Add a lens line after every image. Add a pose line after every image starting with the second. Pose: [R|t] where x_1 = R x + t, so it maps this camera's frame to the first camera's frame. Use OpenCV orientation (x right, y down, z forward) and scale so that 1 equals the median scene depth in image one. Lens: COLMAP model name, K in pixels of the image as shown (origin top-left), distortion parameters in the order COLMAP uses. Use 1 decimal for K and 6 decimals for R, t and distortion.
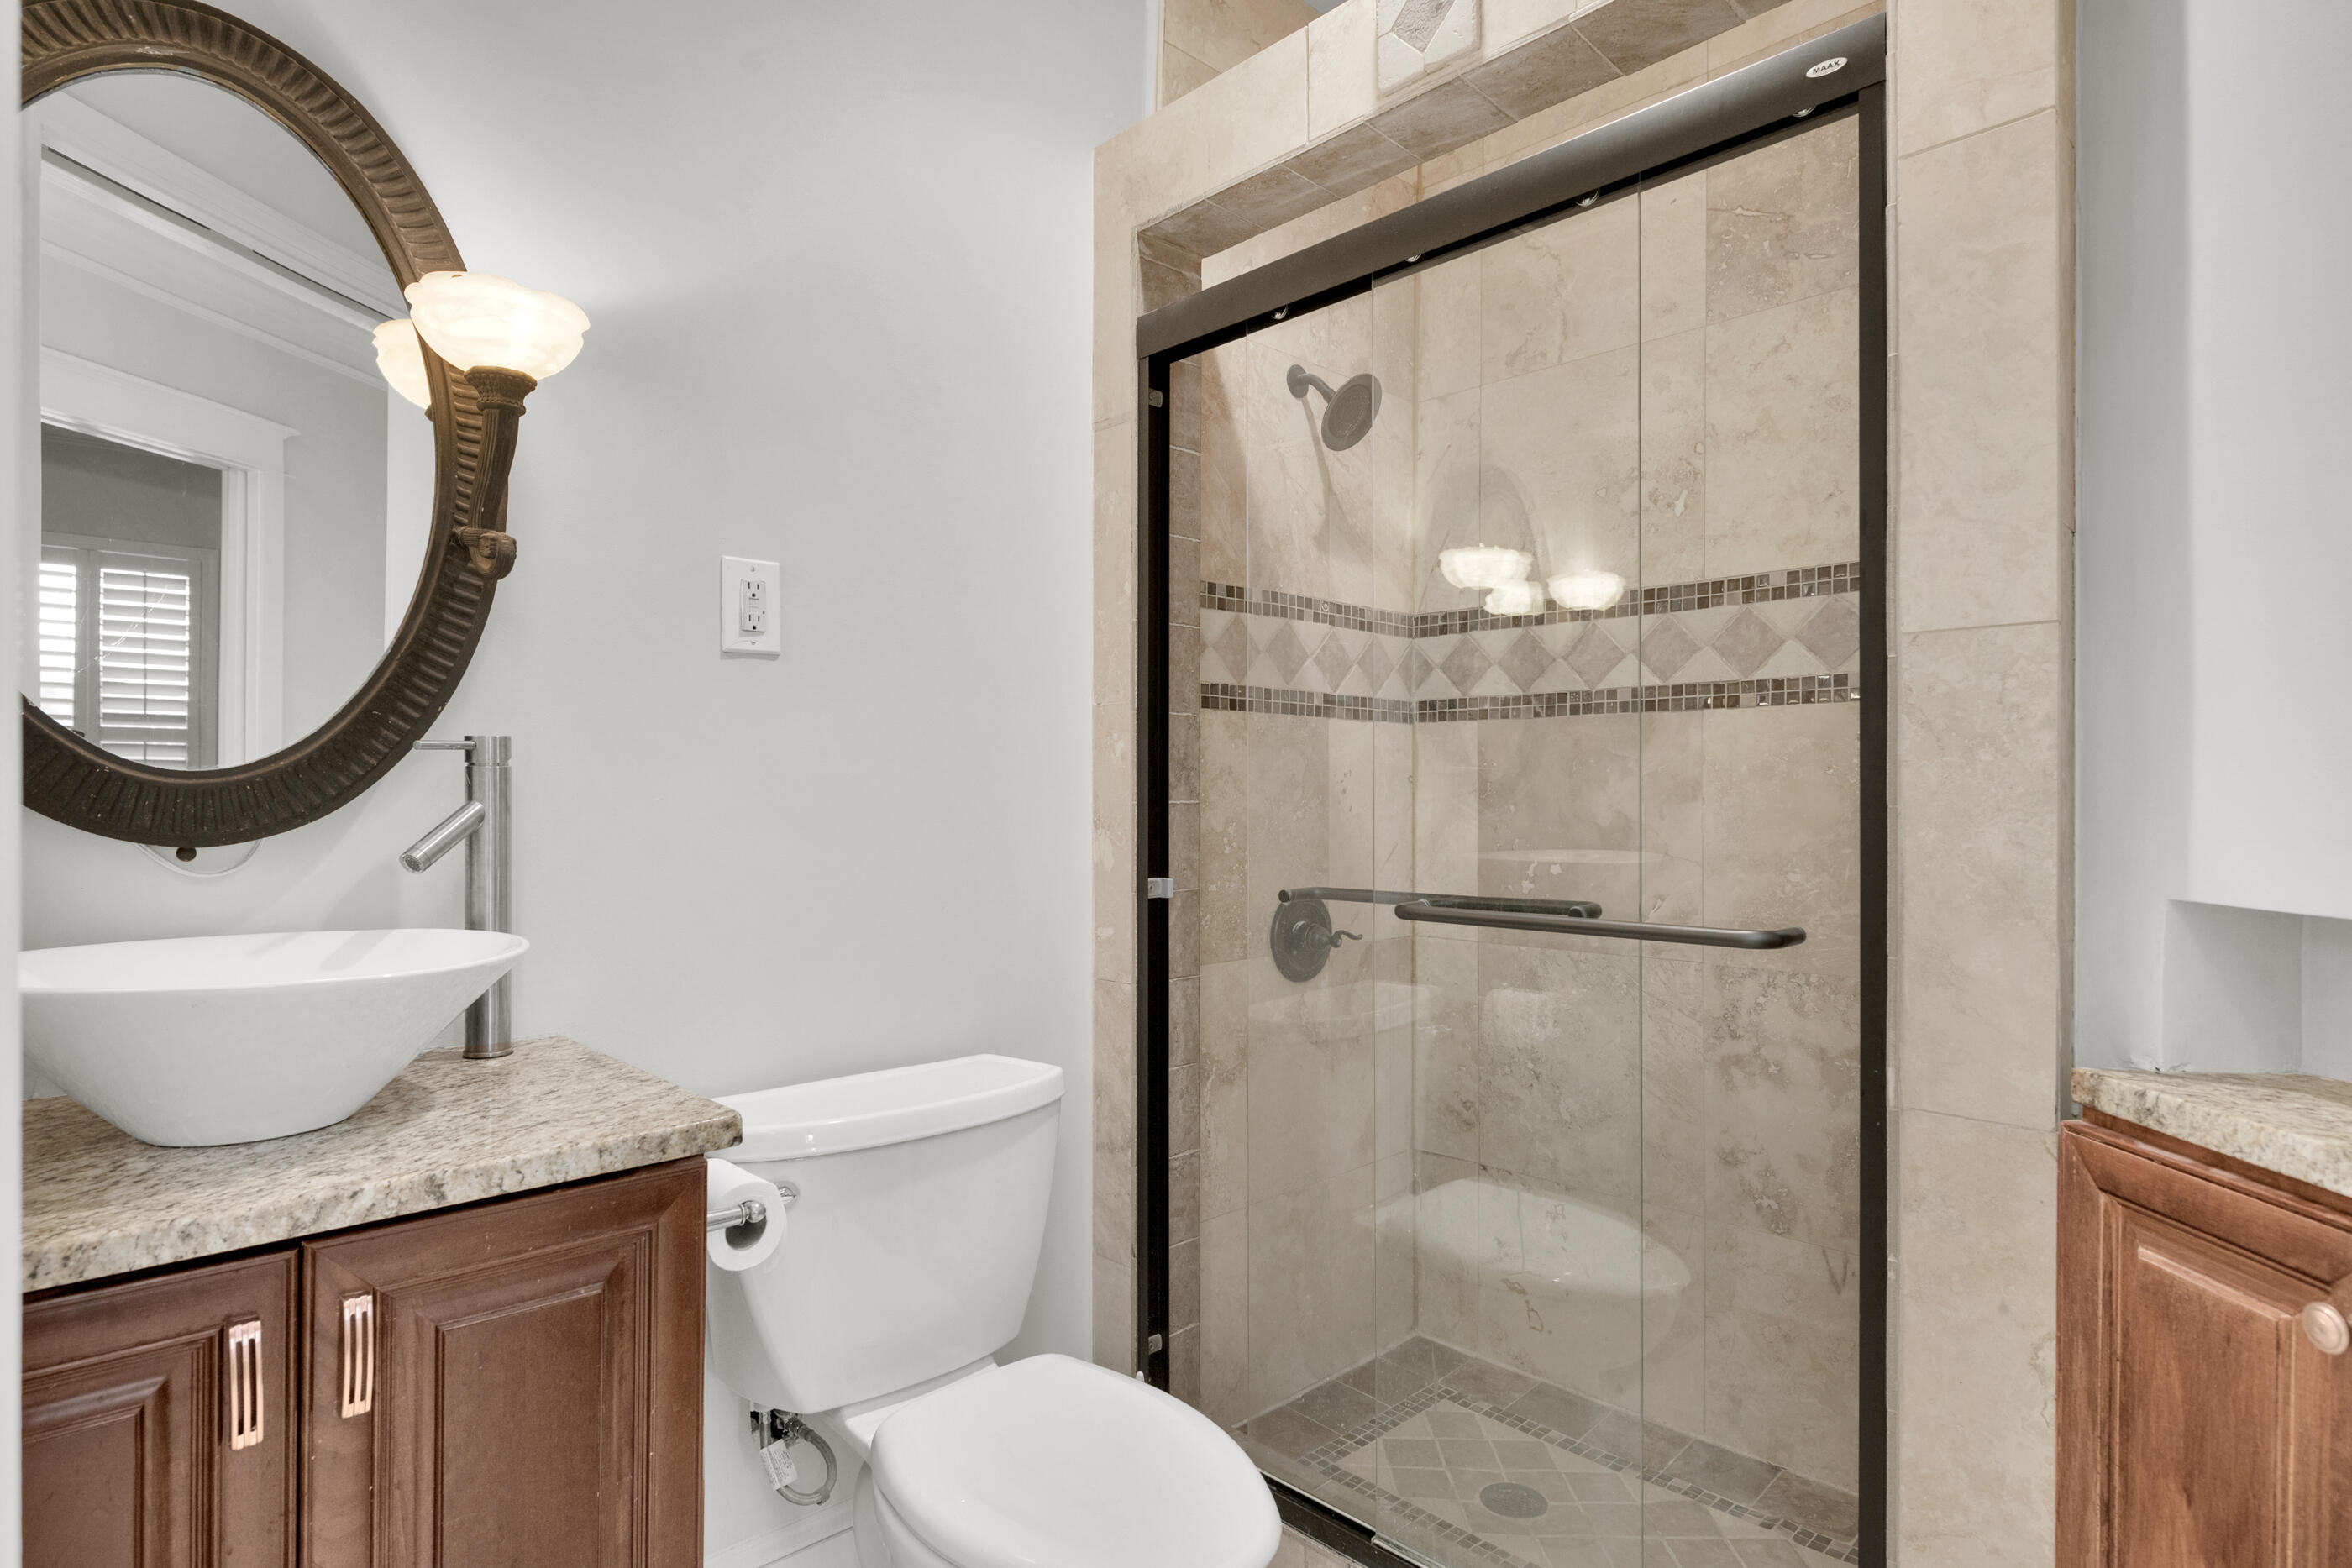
lens RADIAL K [[1256.7, 0, 1176.0], [0, 1256.7, 784.0], [0, 0, 1]] dist [0.001229, -0.009221]
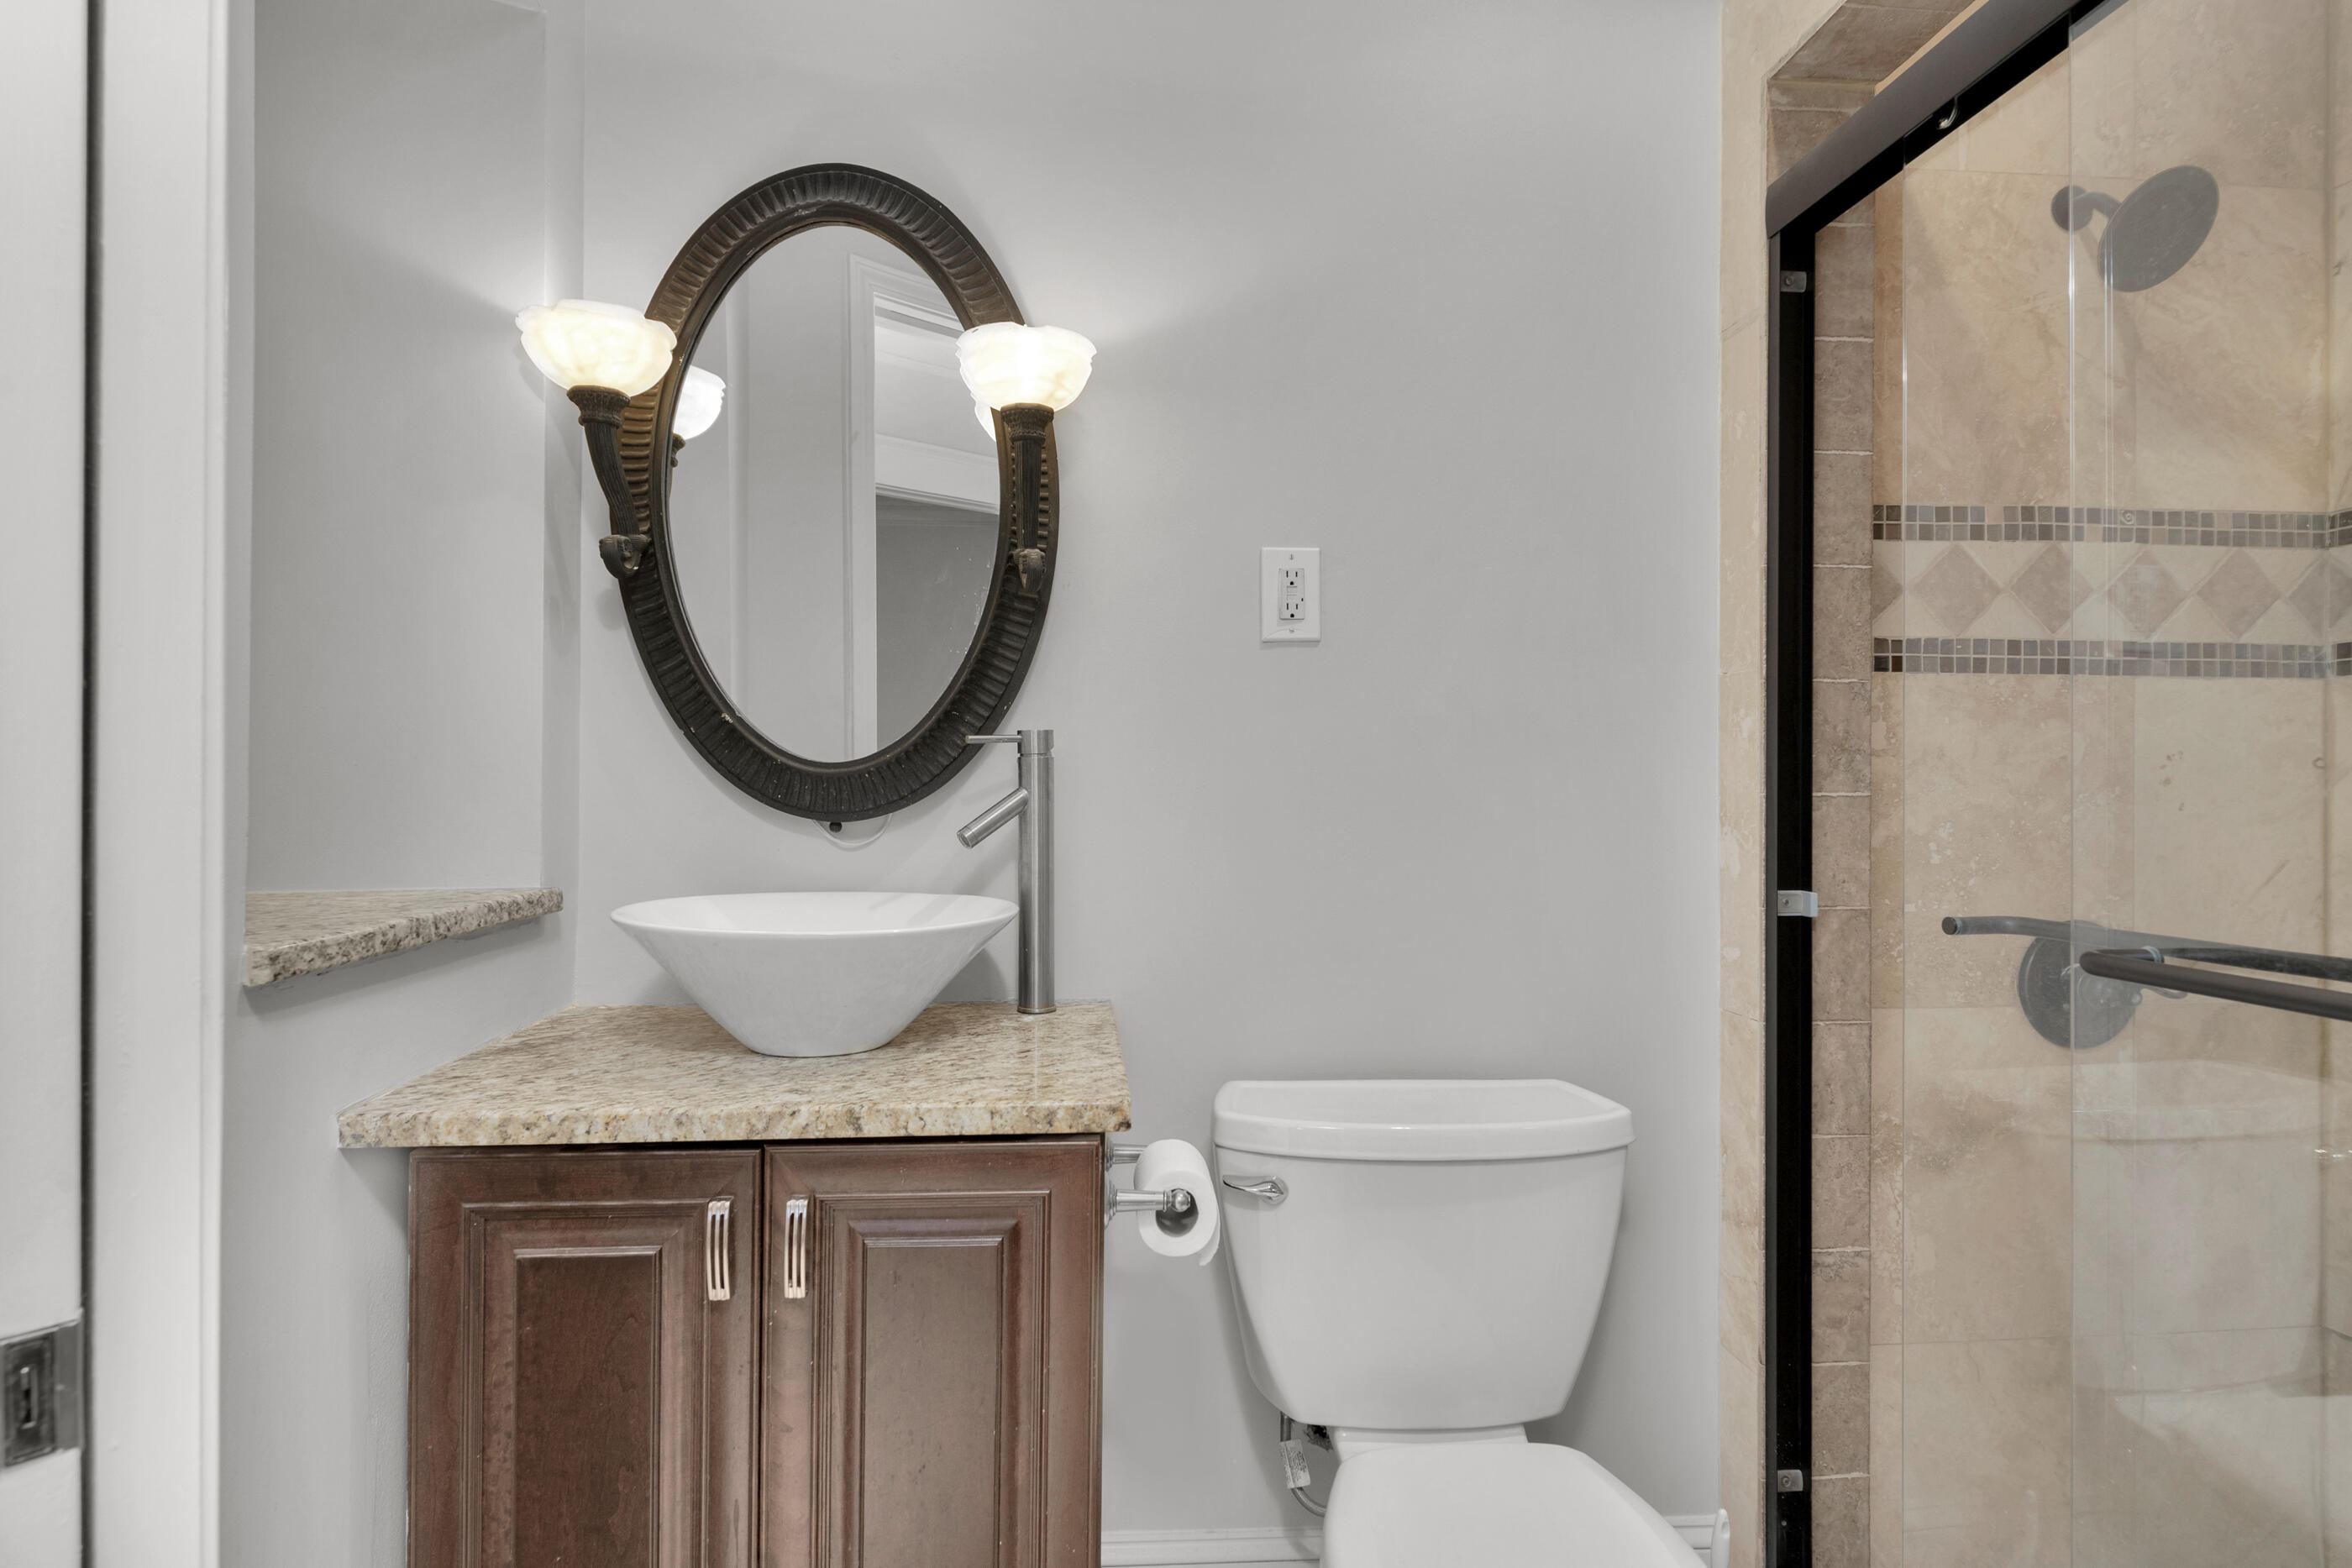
lens RADIAL K [[1222.0, 0, 1173.3], [0, 1222.0, 776.2], [0, 0, 1]] dist [0.001409, -0.006408]
pose [[0.763362, -0.001442, -0.645969, 0.181285], [0.001624, 0.999999, -0.000313, 0.002762], [0.645968, -0.000811, 0.763364, 0.164175]]
